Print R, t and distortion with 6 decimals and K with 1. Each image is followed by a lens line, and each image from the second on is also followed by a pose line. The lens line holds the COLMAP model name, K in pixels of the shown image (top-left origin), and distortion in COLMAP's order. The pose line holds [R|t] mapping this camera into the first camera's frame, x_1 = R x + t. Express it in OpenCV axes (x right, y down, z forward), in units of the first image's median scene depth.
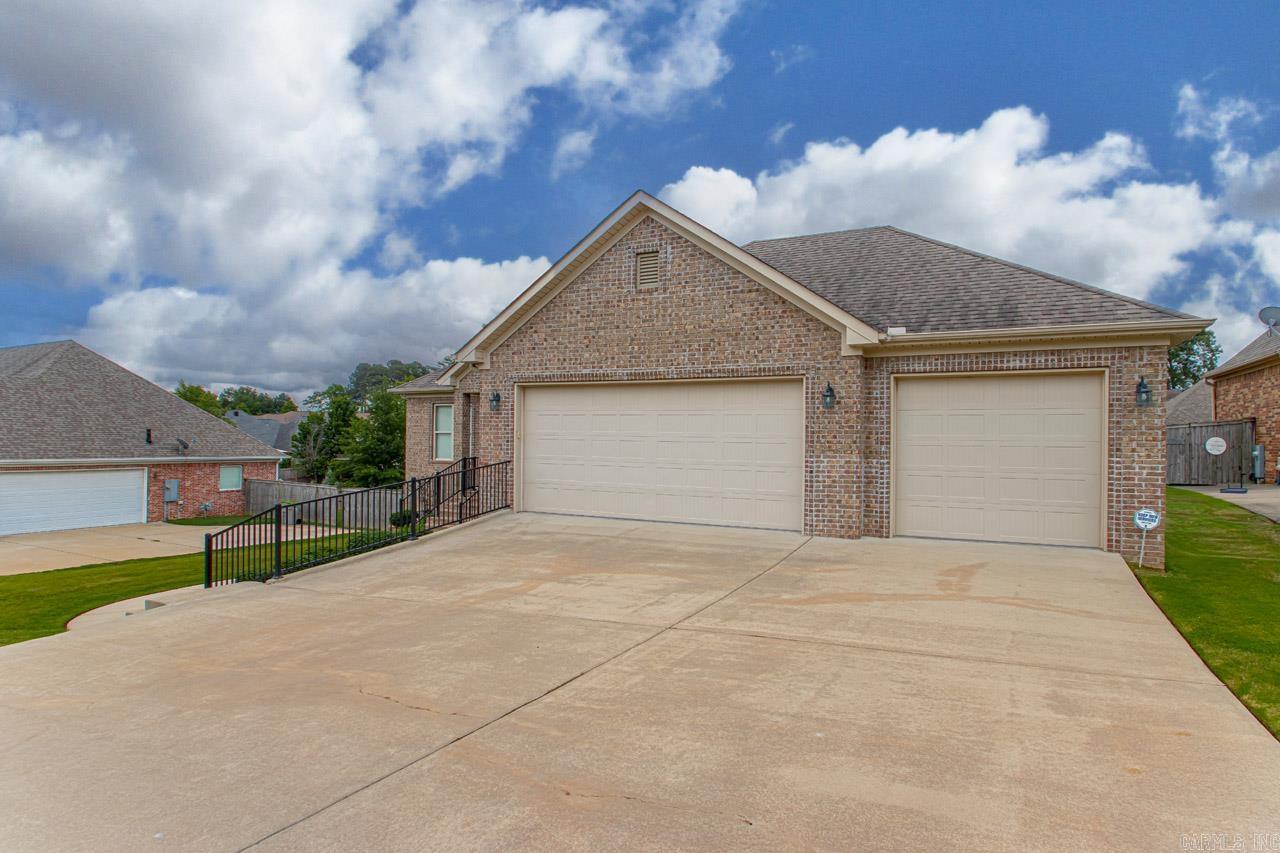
lens RADIAL K [[715.2, 0, 640.0], [0, 715.2, 426.5], [0, 0, 1]] dist [-0.010724, -0.000250]
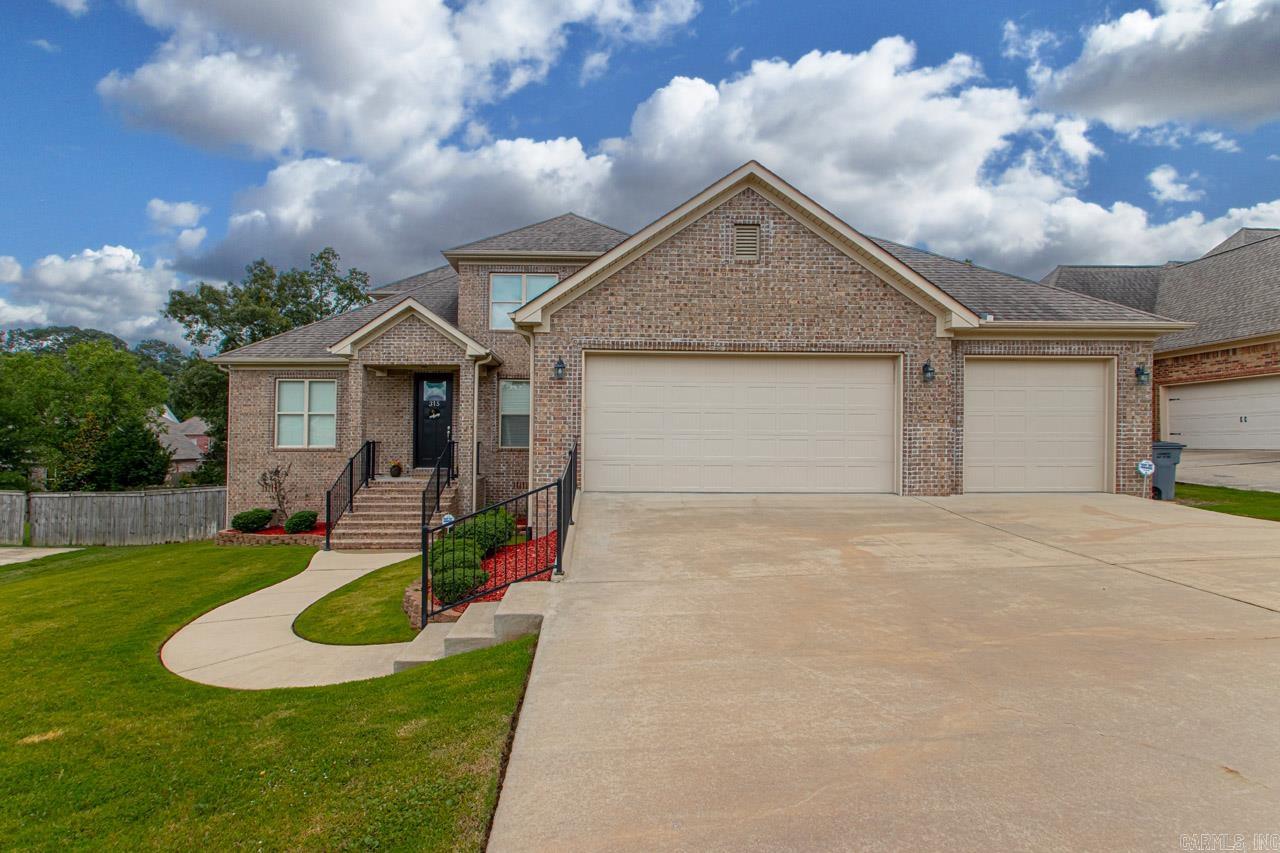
lens RADIAL K [[694.3, 0, 640.0], [0, 694.3, 426.5], [0, 0, 1]] dist [-0.002923, -0.000357]
pose [[0.881638, -0.000049, 0.471927, -0.621105], [-0.002471, 0.999986, 0.004721, 0.038063], [-0.471920, -0.005328, 0.881625, 0.227449]]
